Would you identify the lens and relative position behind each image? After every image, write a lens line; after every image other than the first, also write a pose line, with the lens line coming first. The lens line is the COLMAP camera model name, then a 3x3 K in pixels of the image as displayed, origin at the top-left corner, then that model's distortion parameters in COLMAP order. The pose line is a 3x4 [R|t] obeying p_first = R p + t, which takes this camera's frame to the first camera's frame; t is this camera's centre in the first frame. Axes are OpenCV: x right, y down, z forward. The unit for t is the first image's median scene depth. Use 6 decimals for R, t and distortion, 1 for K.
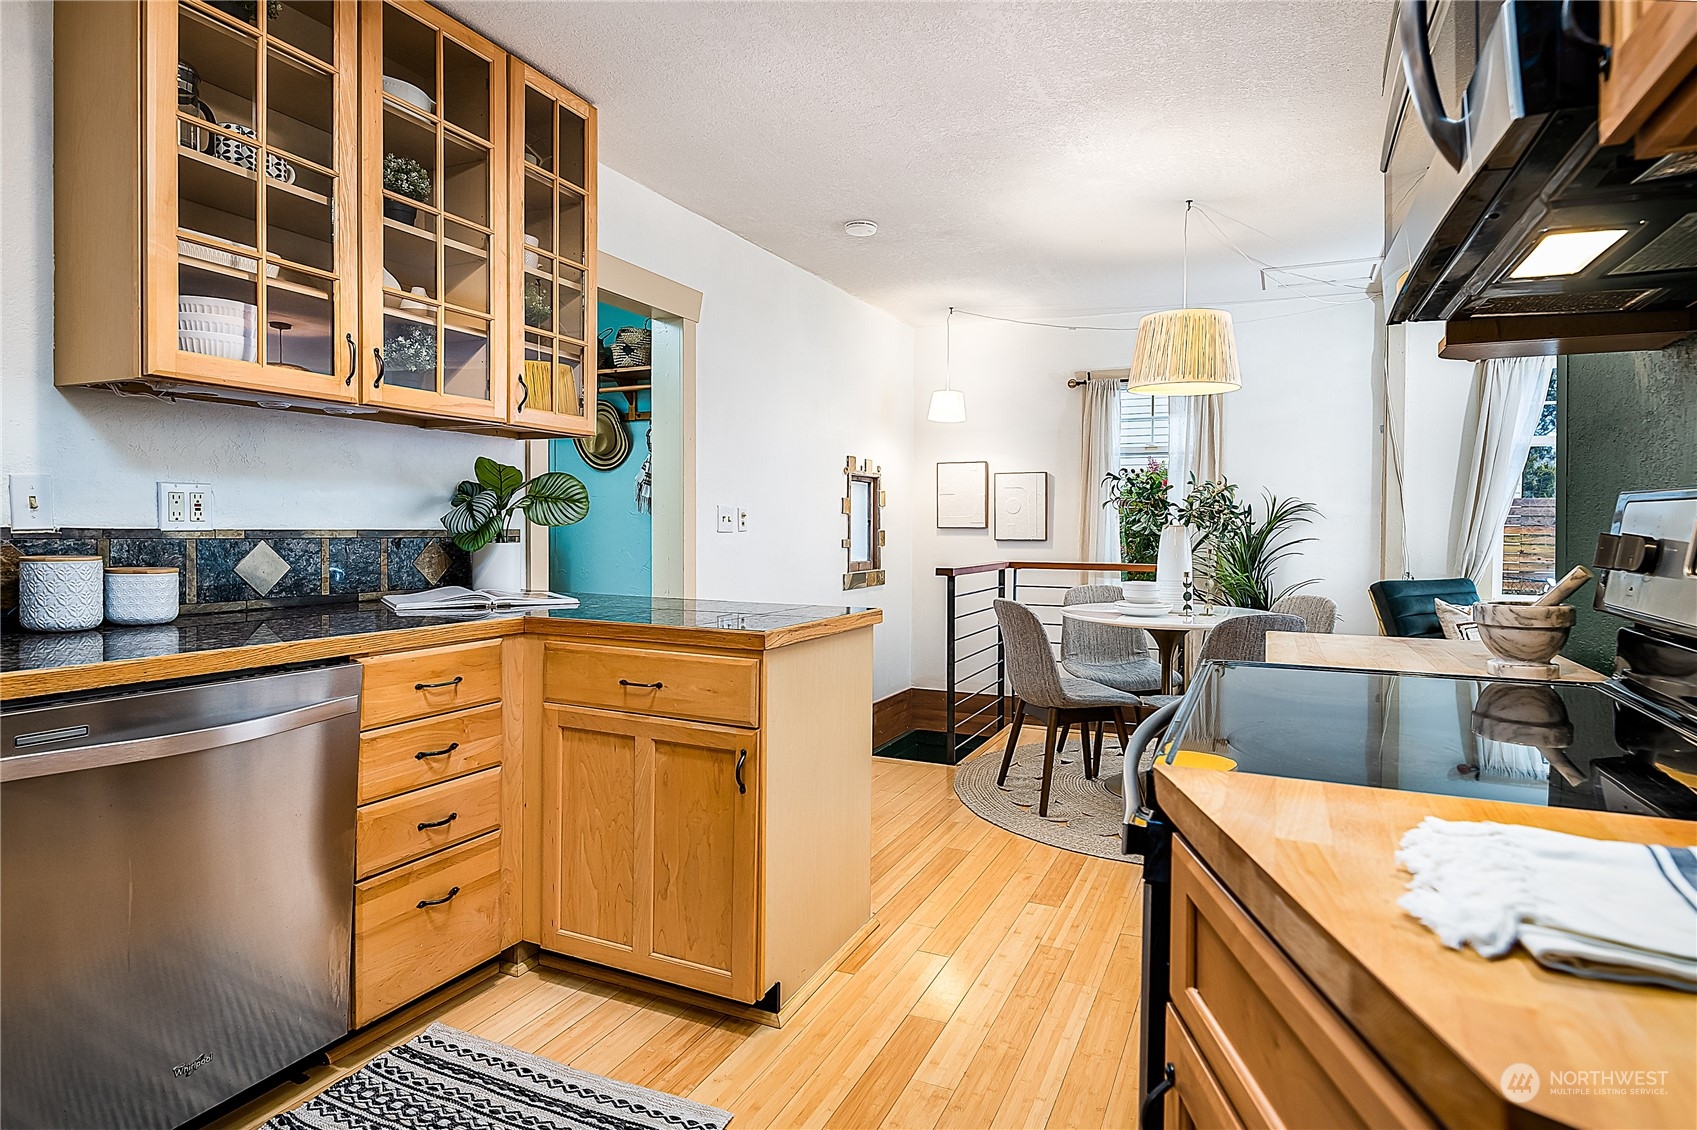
lens RADIAL K [[926.6, 0, 856.6], [0, 926.6, 546.6], [0, 0, 1]] dist [-0.006185, -0.001970]
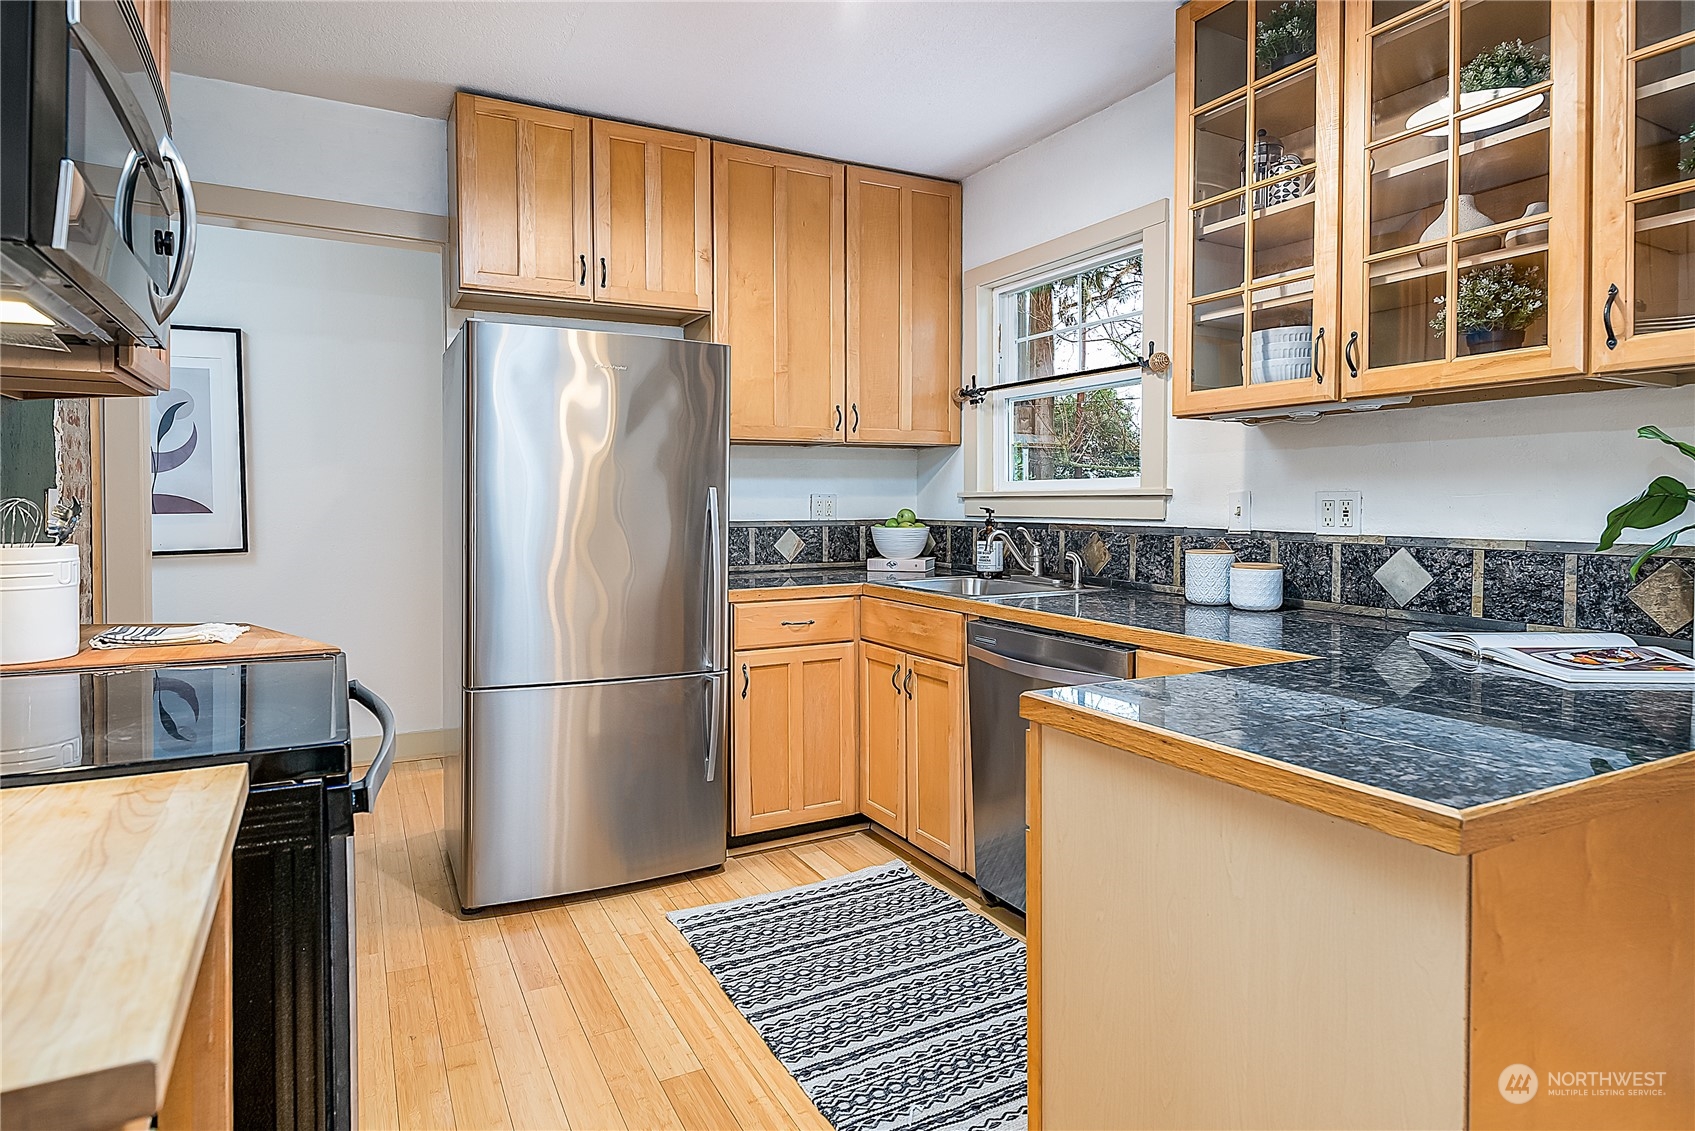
lens RADIAL K [[925.5, 0, 852.3], [0, 925.5, 520.3], [0, 0, 1]] dist [-0.006185, -0.001970]
pose [[-0.590942, 0.000543, -0.806714, 0.465423], [-0.027962, 0.999385, 0.021156, -0.040143], [0.806229, 0.035059, -0.590564, 1.126547]]
